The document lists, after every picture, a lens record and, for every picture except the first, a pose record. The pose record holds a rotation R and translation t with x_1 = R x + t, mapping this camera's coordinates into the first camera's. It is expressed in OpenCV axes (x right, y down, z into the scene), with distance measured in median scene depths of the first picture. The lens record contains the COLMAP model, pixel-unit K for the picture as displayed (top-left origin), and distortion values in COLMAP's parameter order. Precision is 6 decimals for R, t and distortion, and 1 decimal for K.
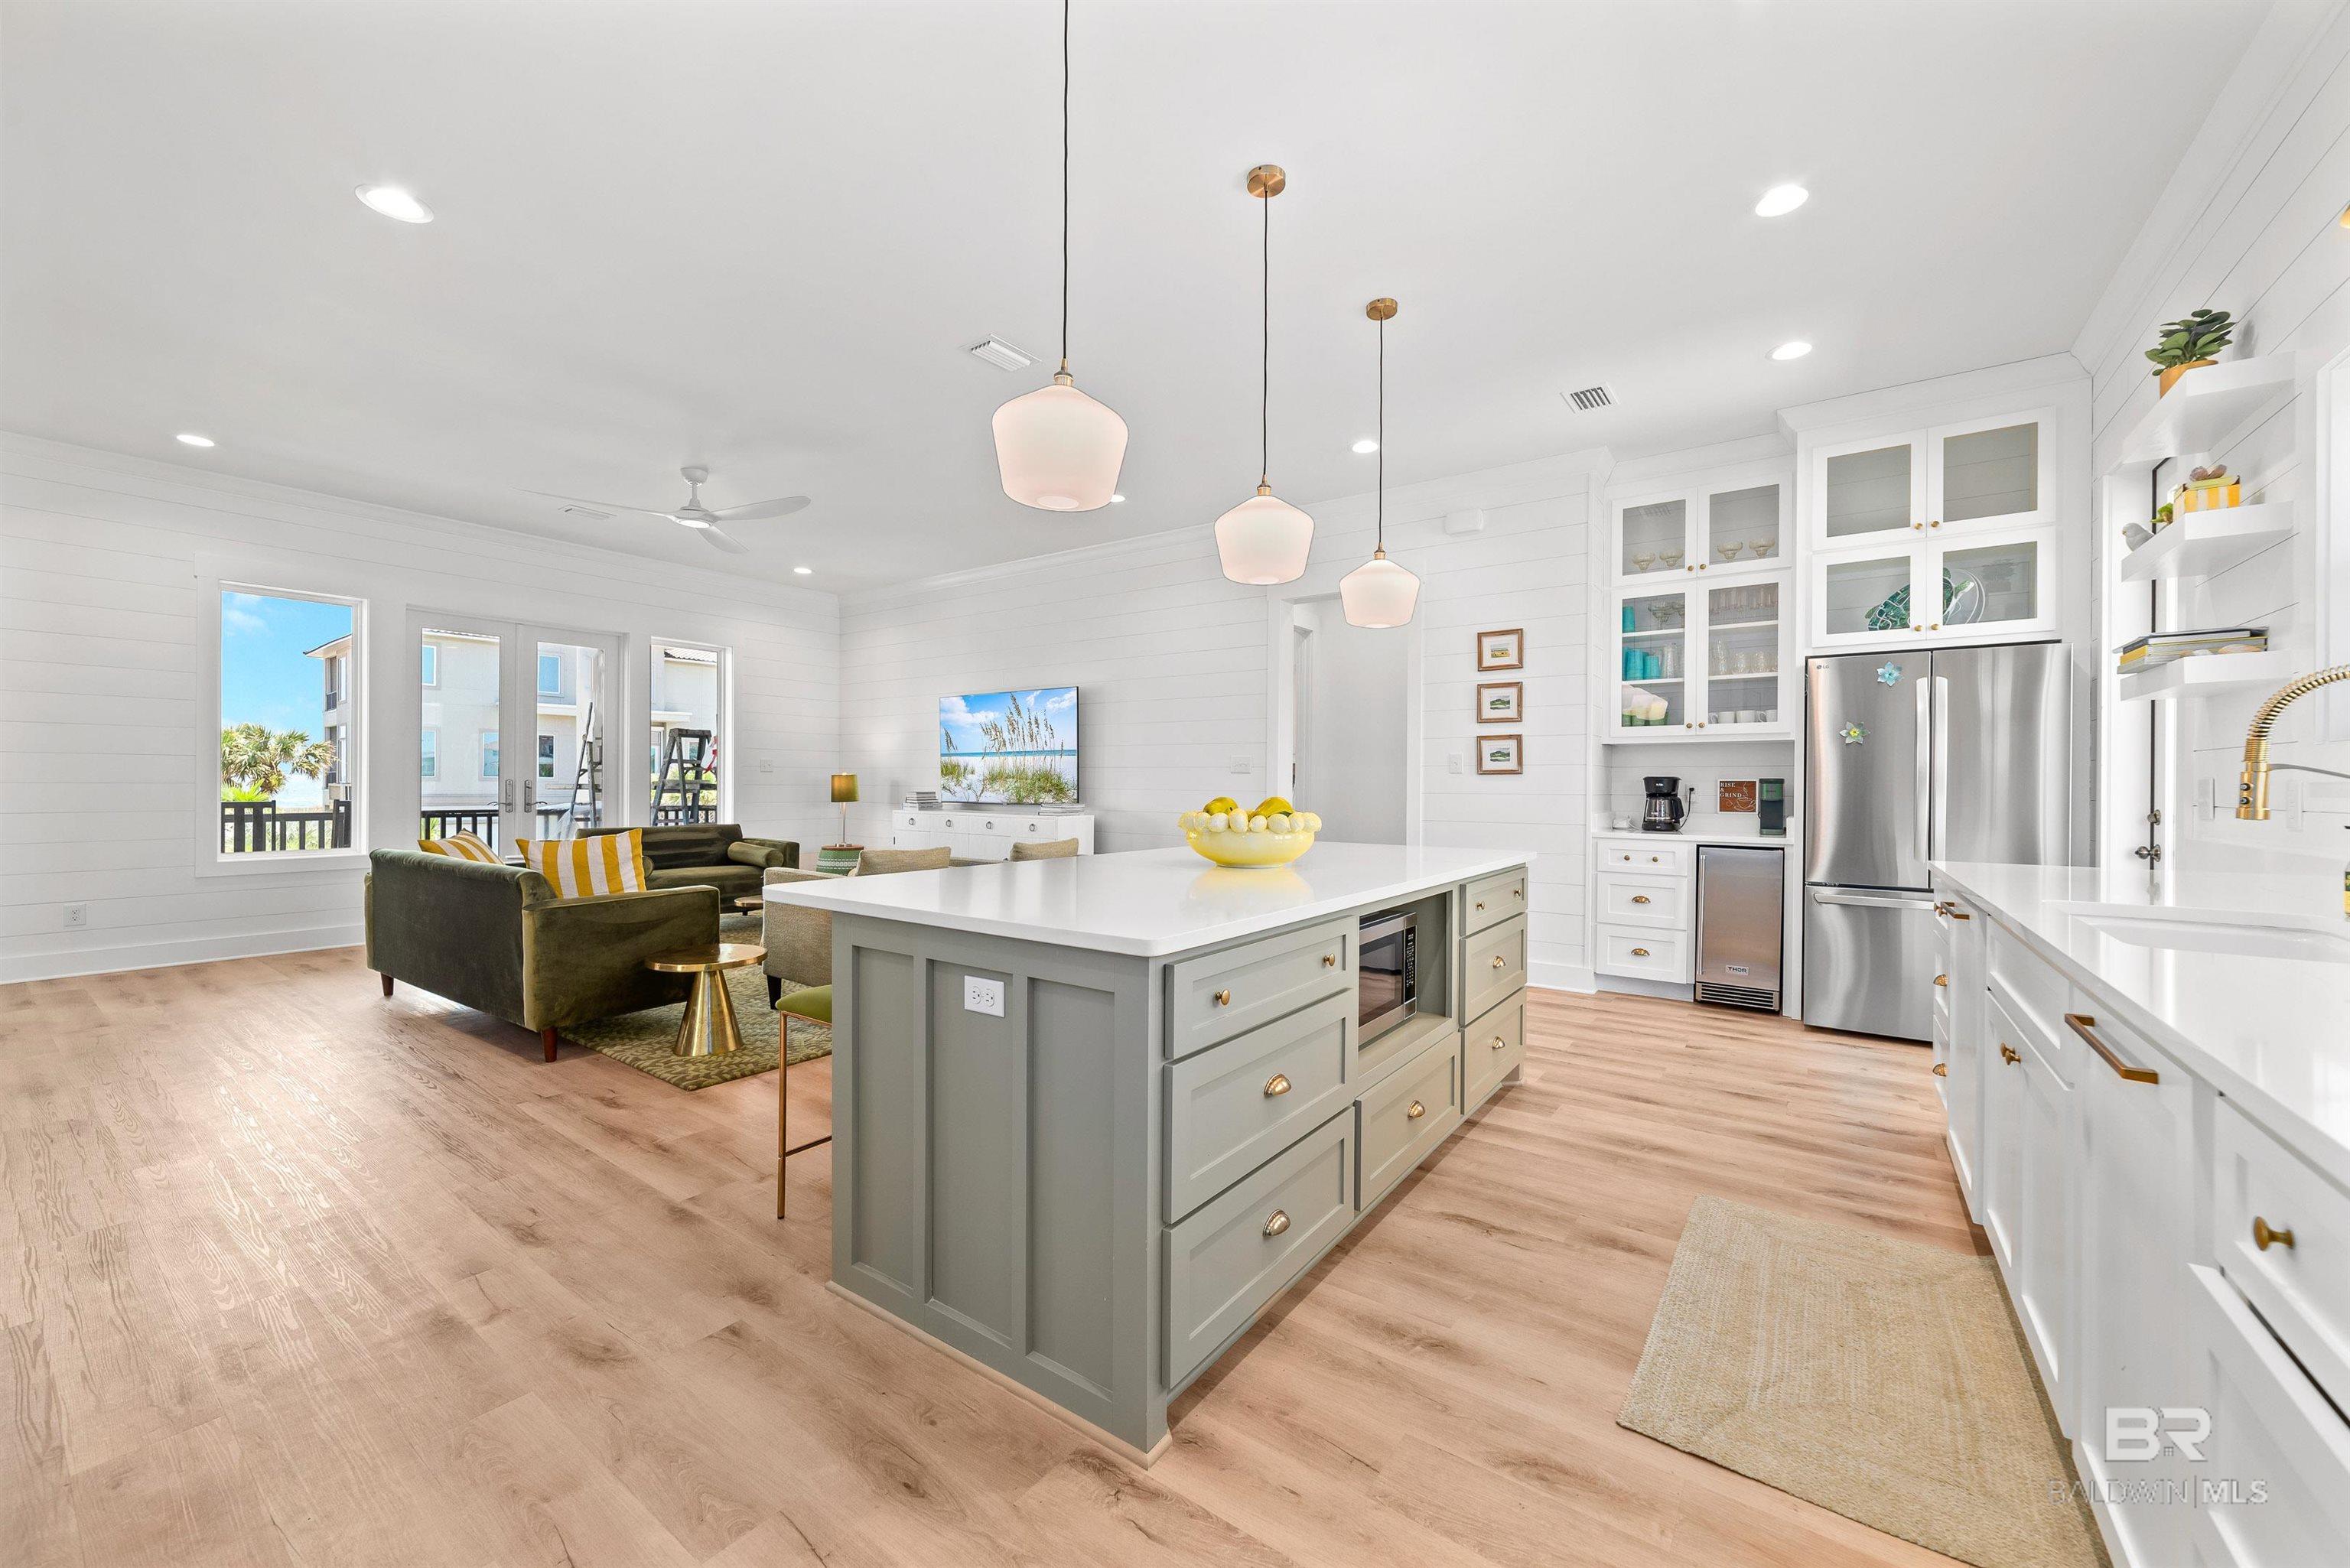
lens RADIAL K [[902.3, 0, 1160.5], [0, 902.3, 788.6], [0, 0, 1]] dist [-0.000805, 0.000077]
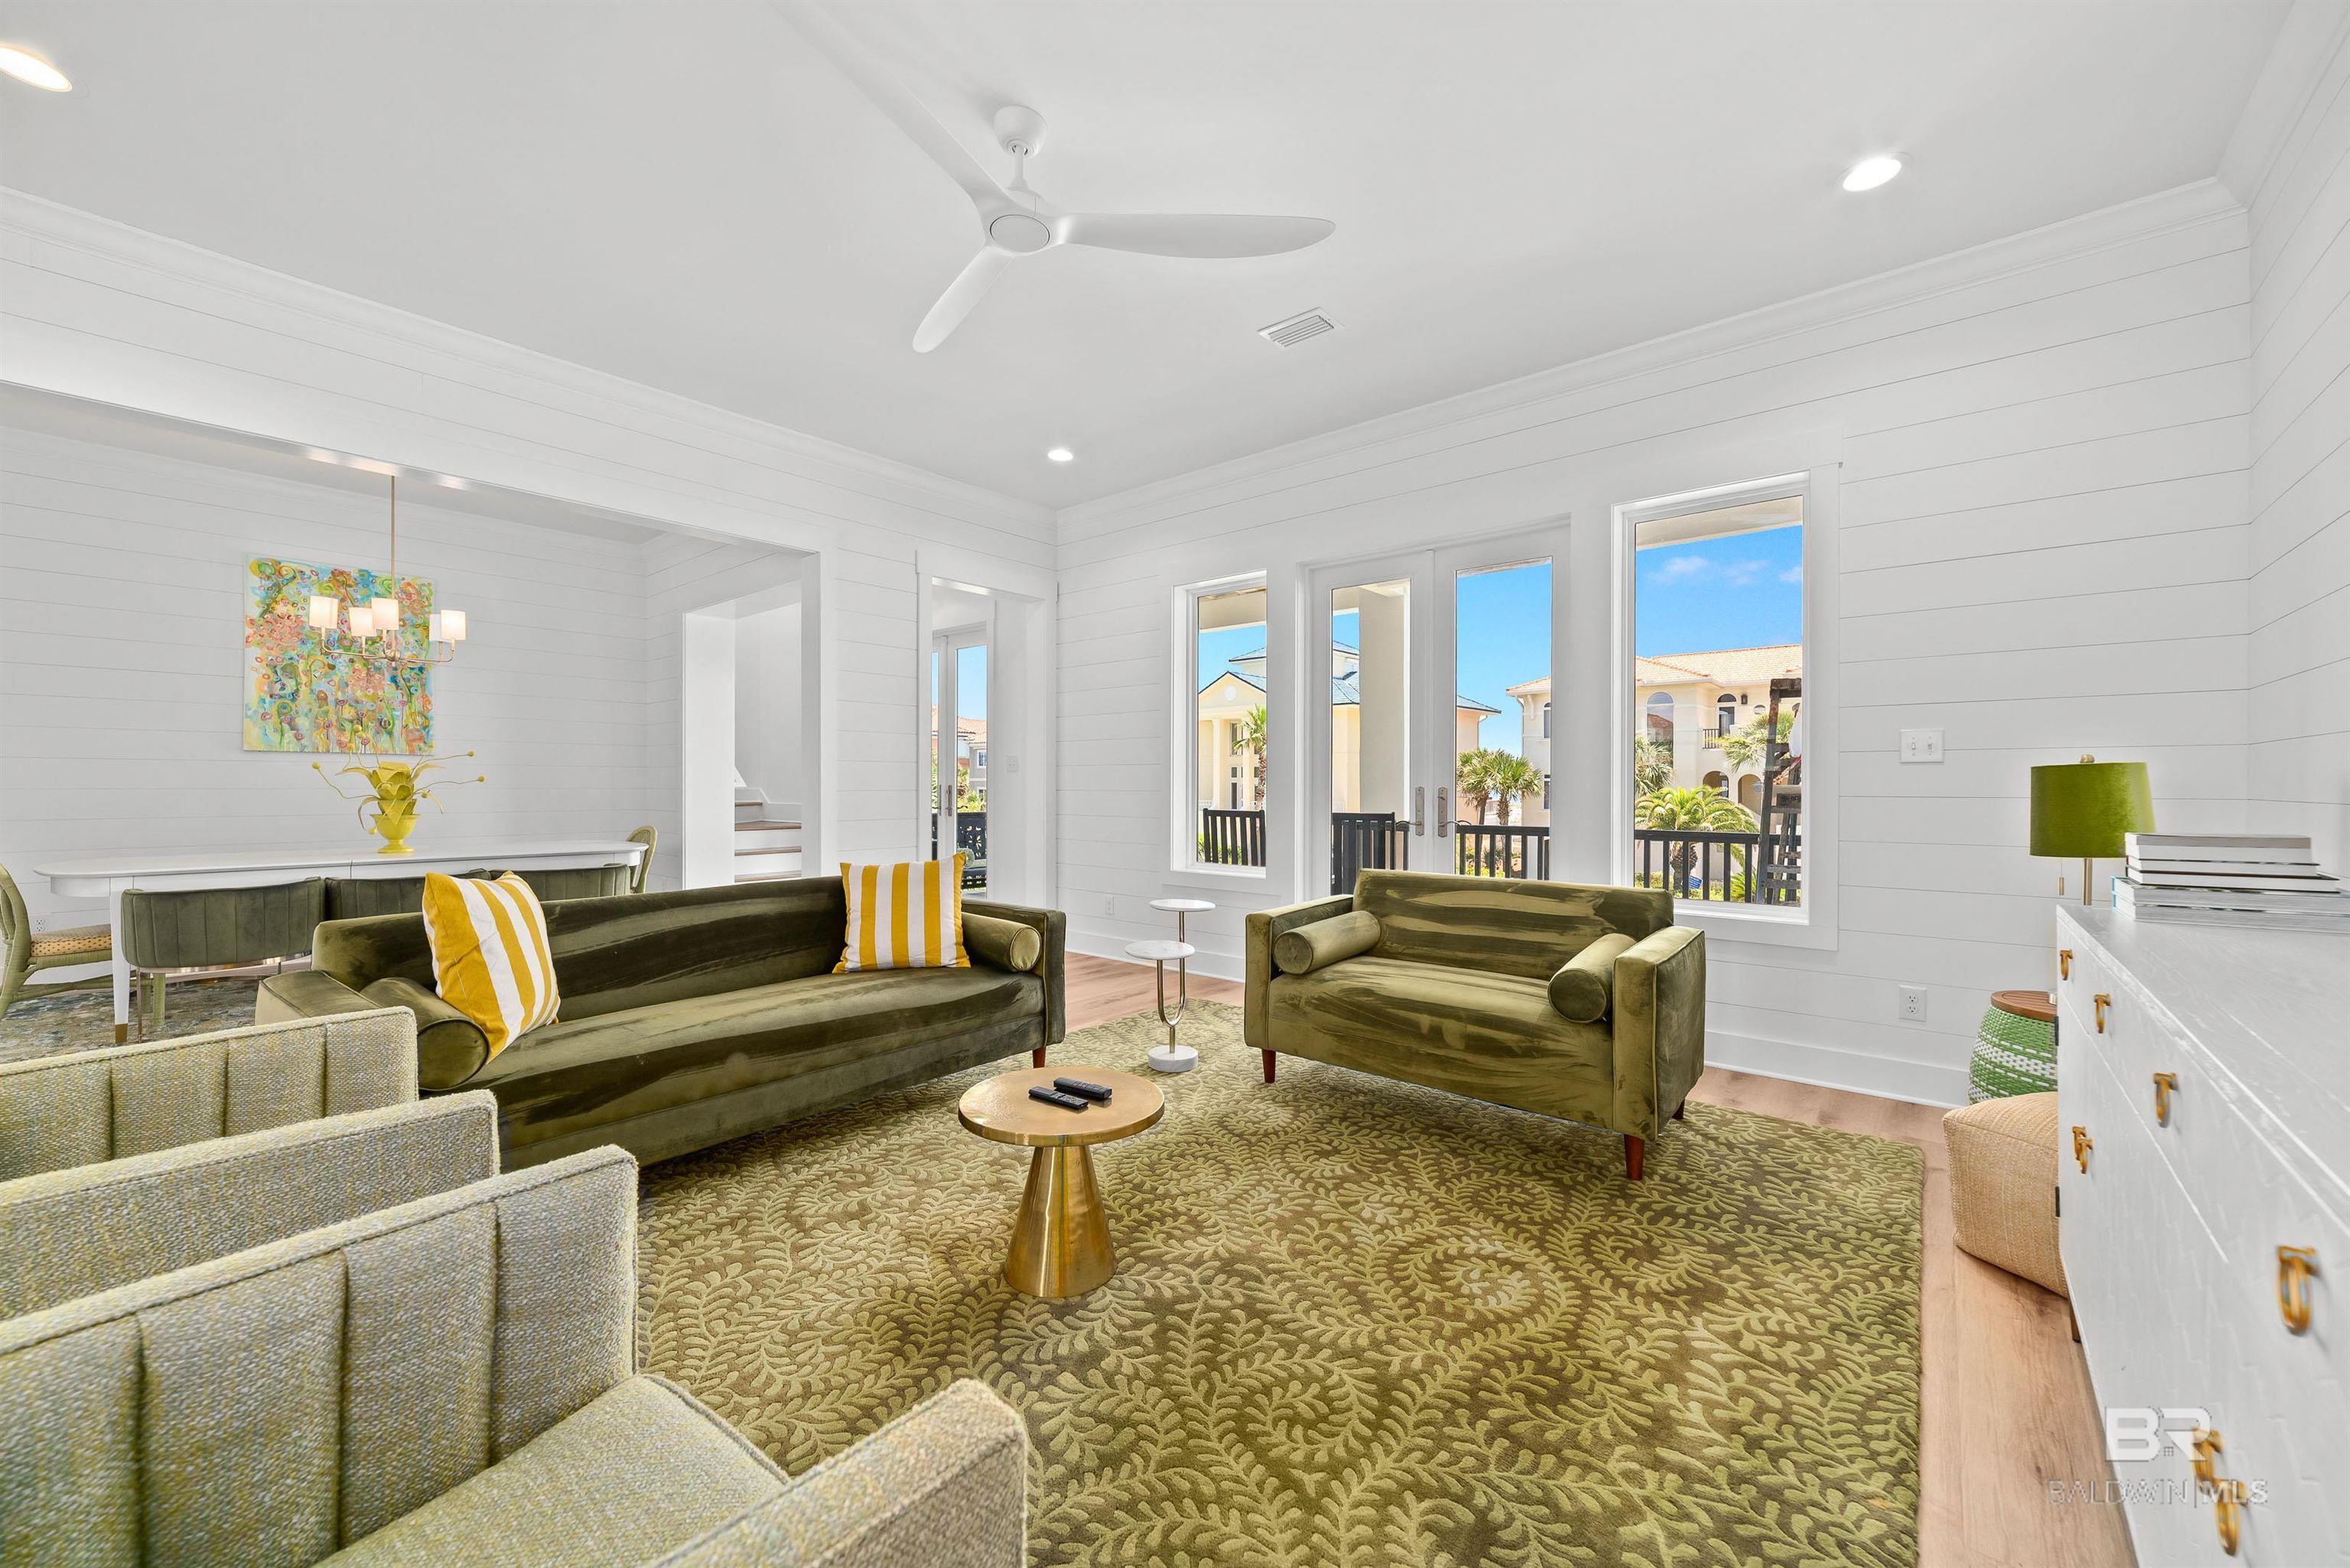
lens RADIAL K [[890.1, 0, 1179.1], [0, 890.1, 787.6], [0, 0, 1]] dist [0.001469, 0.000239]
pose [[-0.072224, -0.003029, -0.997384, -0.073999], [-0.012259, 0.999923, -0.002149, -0.007939], [0.997313, 0.012072, -0.072256, 1.308495]]
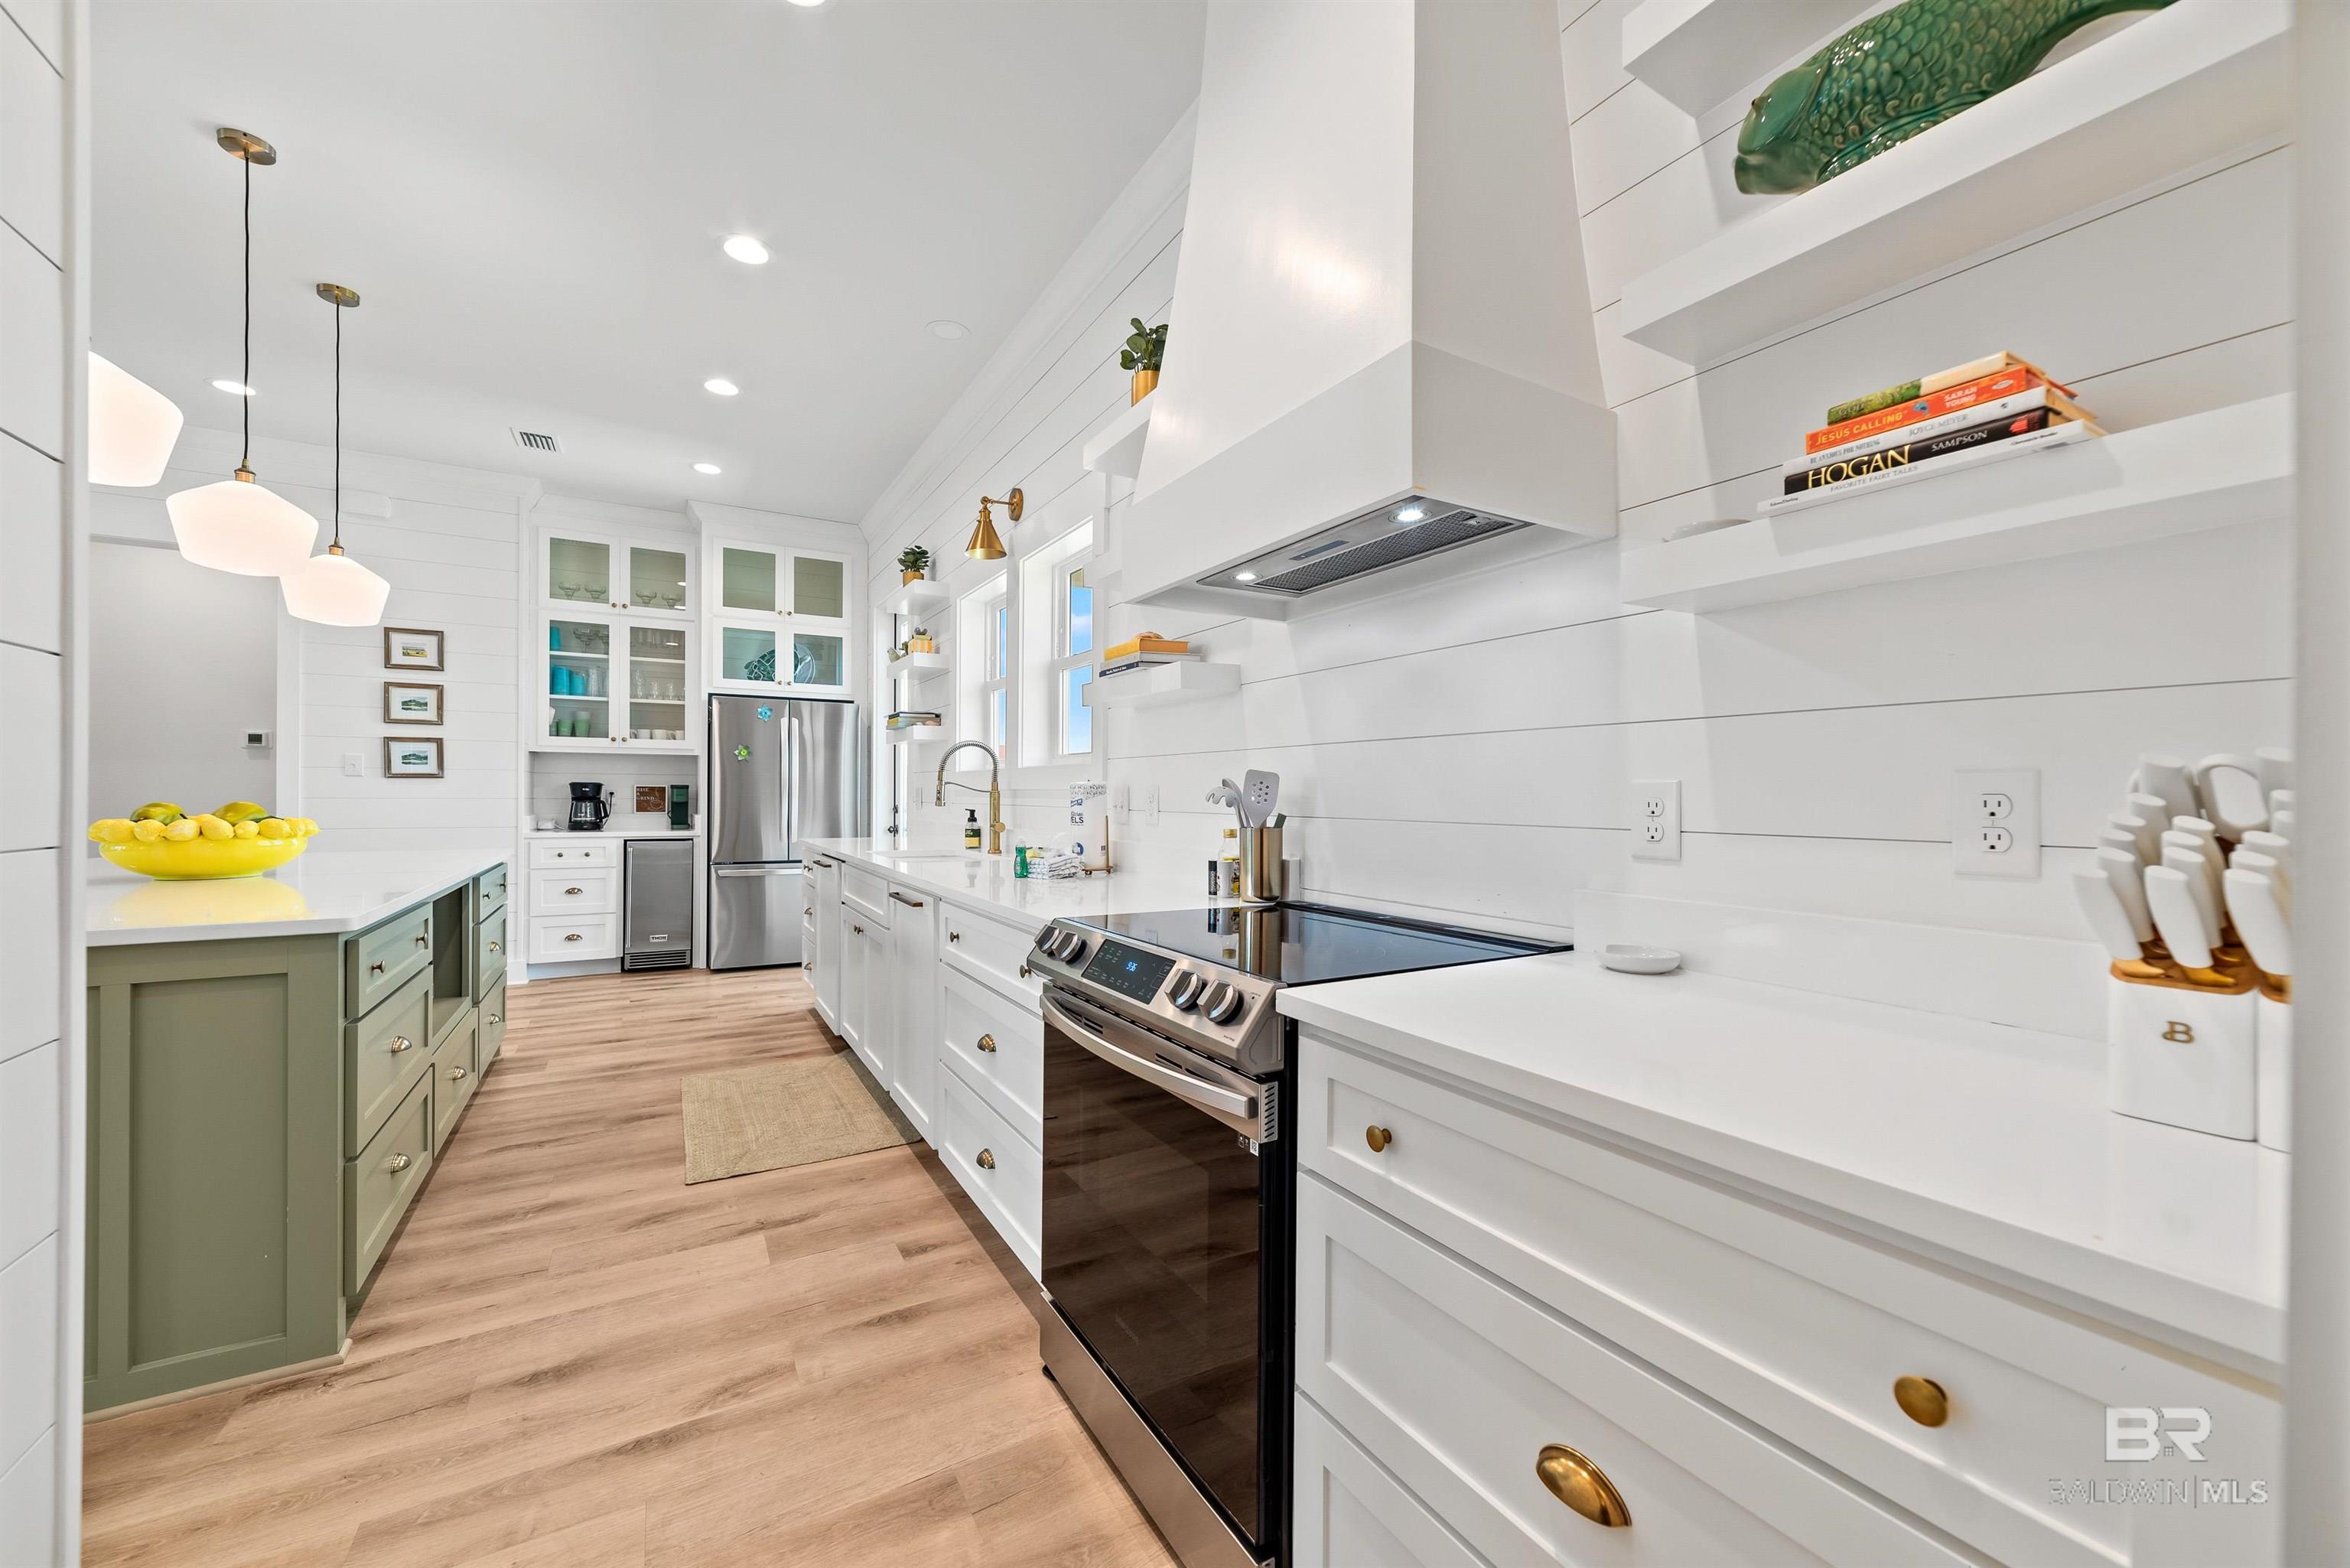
lens RADIAL K [[910.5, 0, 1202.3], [0, 910.5, 797.9], [0, 0, 1]] dist [0.000110, 0.000144]
pose [[0.381705, -0.005410, 0.924268, -0.228587], [0.000465, 0.999984, 0.005661, 0.000386], [-0.924284, -0.001731, 0.381701, -0.168732]]
